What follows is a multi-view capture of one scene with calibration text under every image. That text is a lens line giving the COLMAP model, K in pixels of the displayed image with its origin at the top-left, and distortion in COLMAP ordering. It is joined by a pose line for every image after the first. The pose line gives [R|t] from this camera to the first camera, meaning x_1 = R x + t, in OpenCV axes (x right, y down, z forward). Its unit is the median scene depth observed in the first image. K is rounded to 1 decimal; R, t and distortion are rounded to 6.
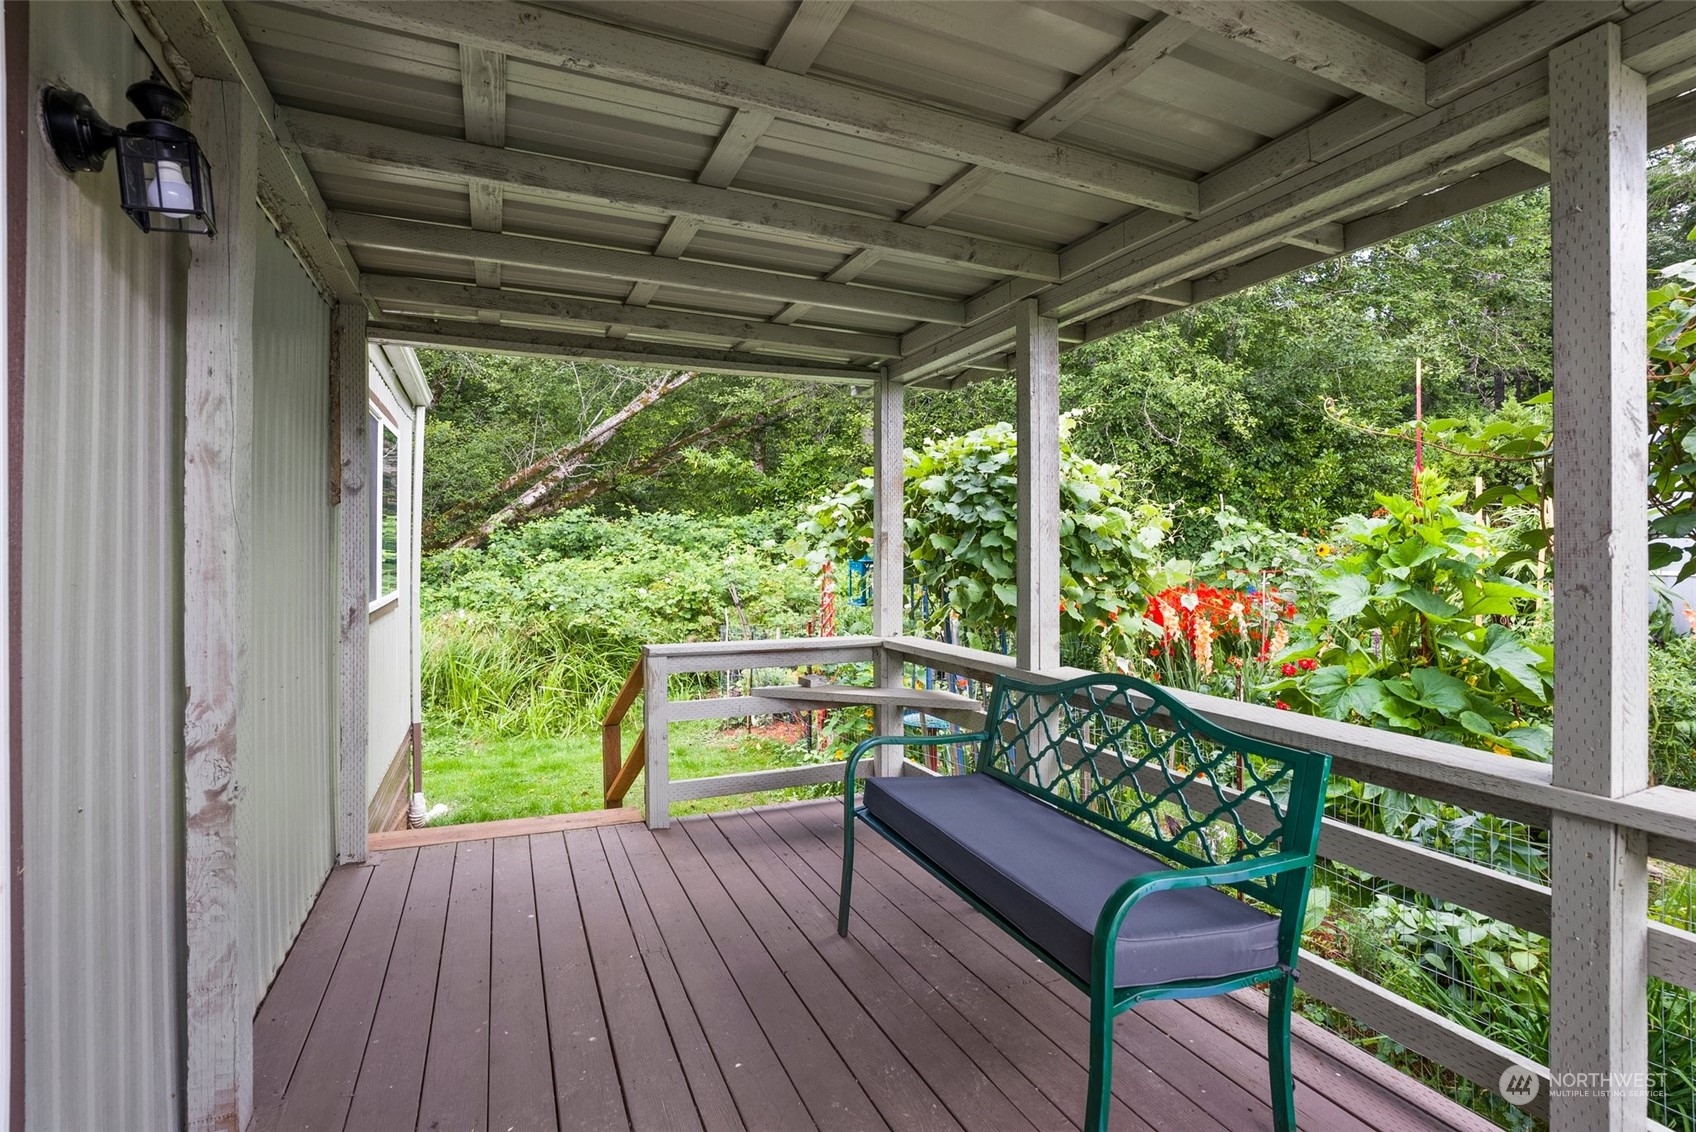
lens RADIAL K [[790.3, 0, 833.5], [0, 790.3, 548.8], [0, 0, 1]] dist [-0.044358, 0.010867]
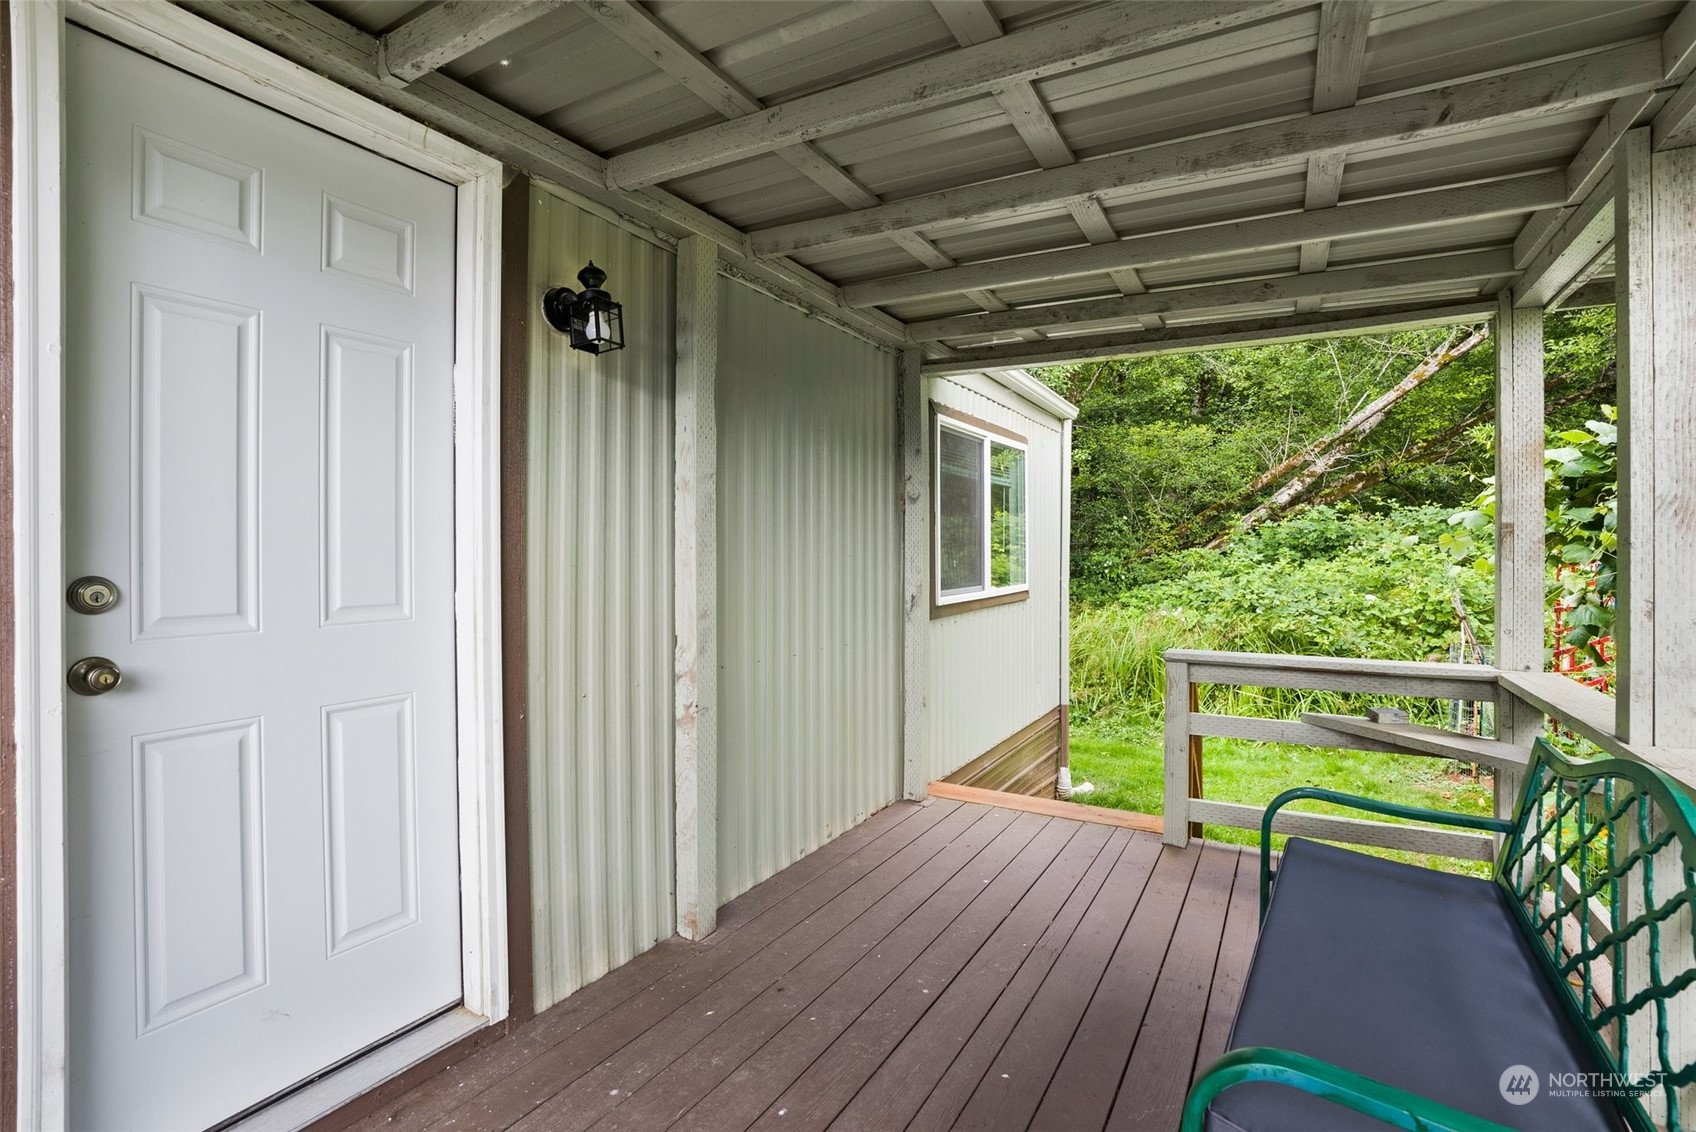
lens RADIAL K [[790.3, 0, 880.7], [0, 790.3, 550.9], [0, 0, 1]] dist [-0.044358, 0.010867]
pose [[0.628081, 0.000604, -0.778148, 0.107924], [0.000615, 0.999999, 0.001273, 0.001519], [0.778148, -0.001278, 0.628080, 0.054800]]
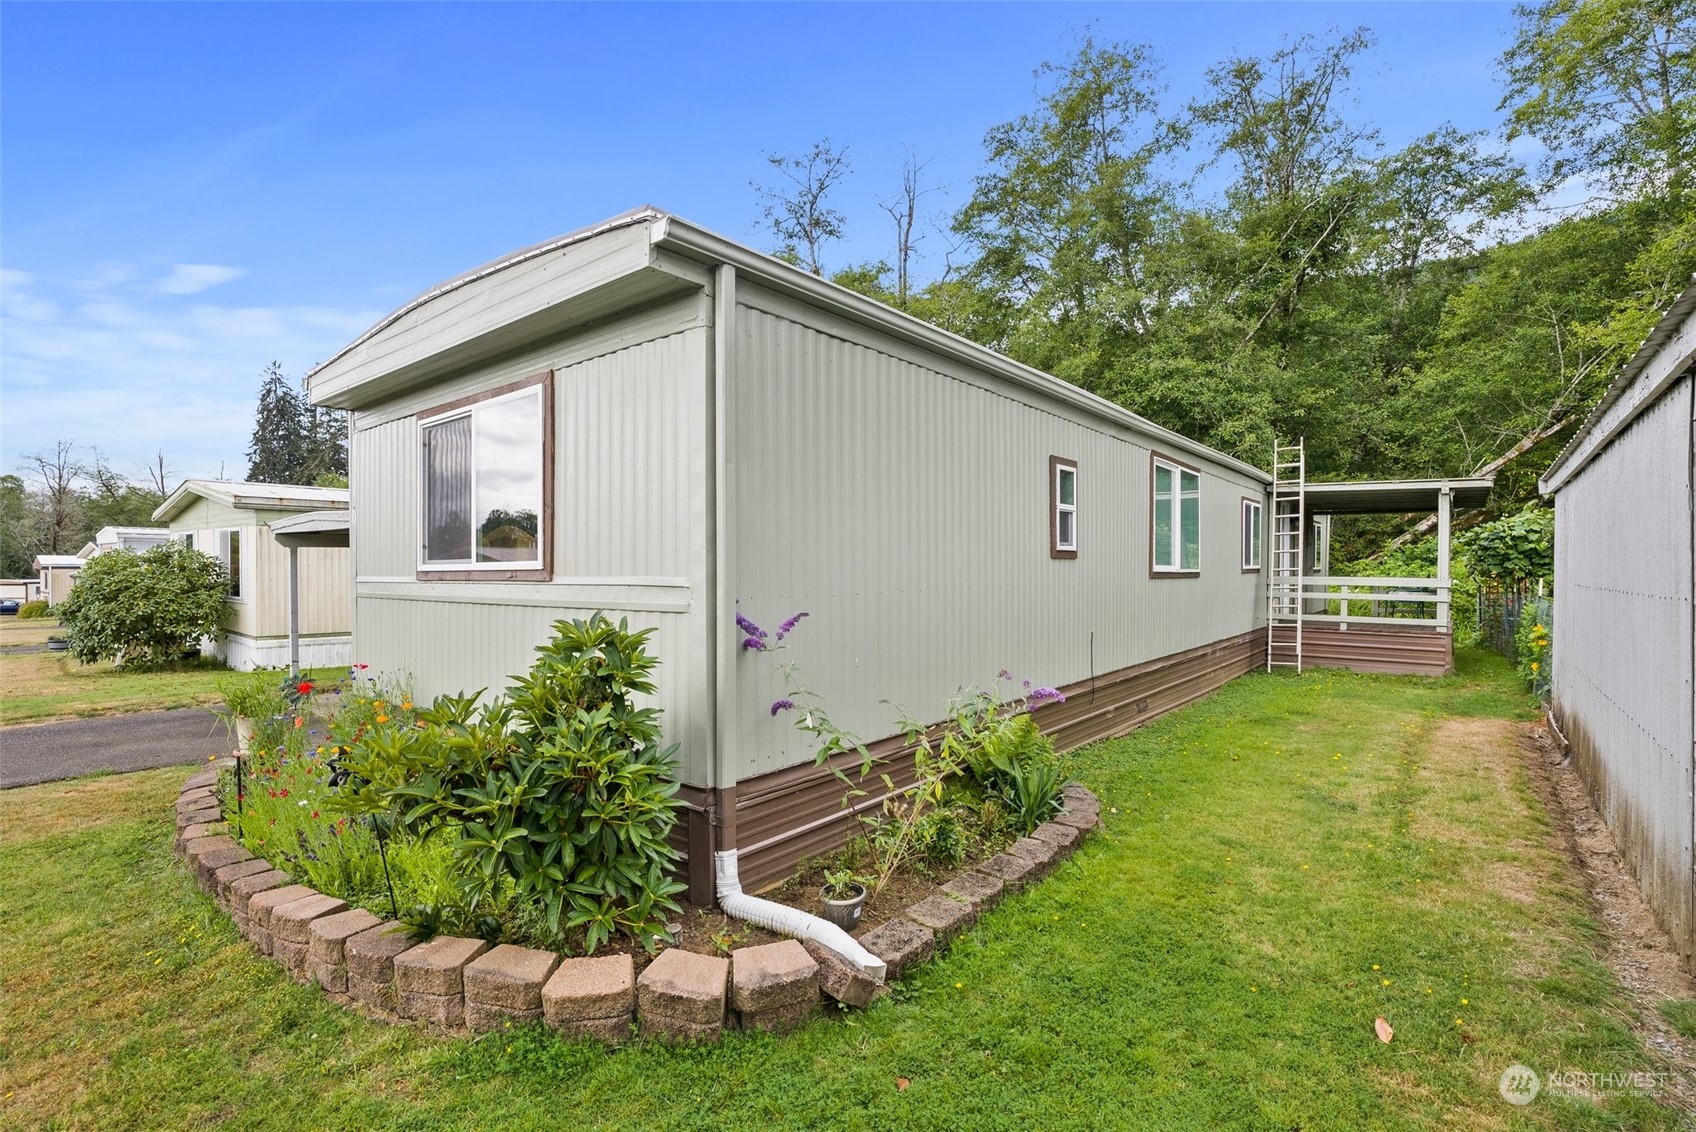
lens RADIAL K [[790.3, 0, 840.7], [0, 790.3, 571.2], [0, 0, 1]] dist [-0.044358, 0.010867]
pose [[0.469254, 0.009024, -0.883017, 0.884812], [-0.003643, 0.999959, 0.008284, 0.025345], [0.883056, -0.000671, 0.469268, -1.479841]]
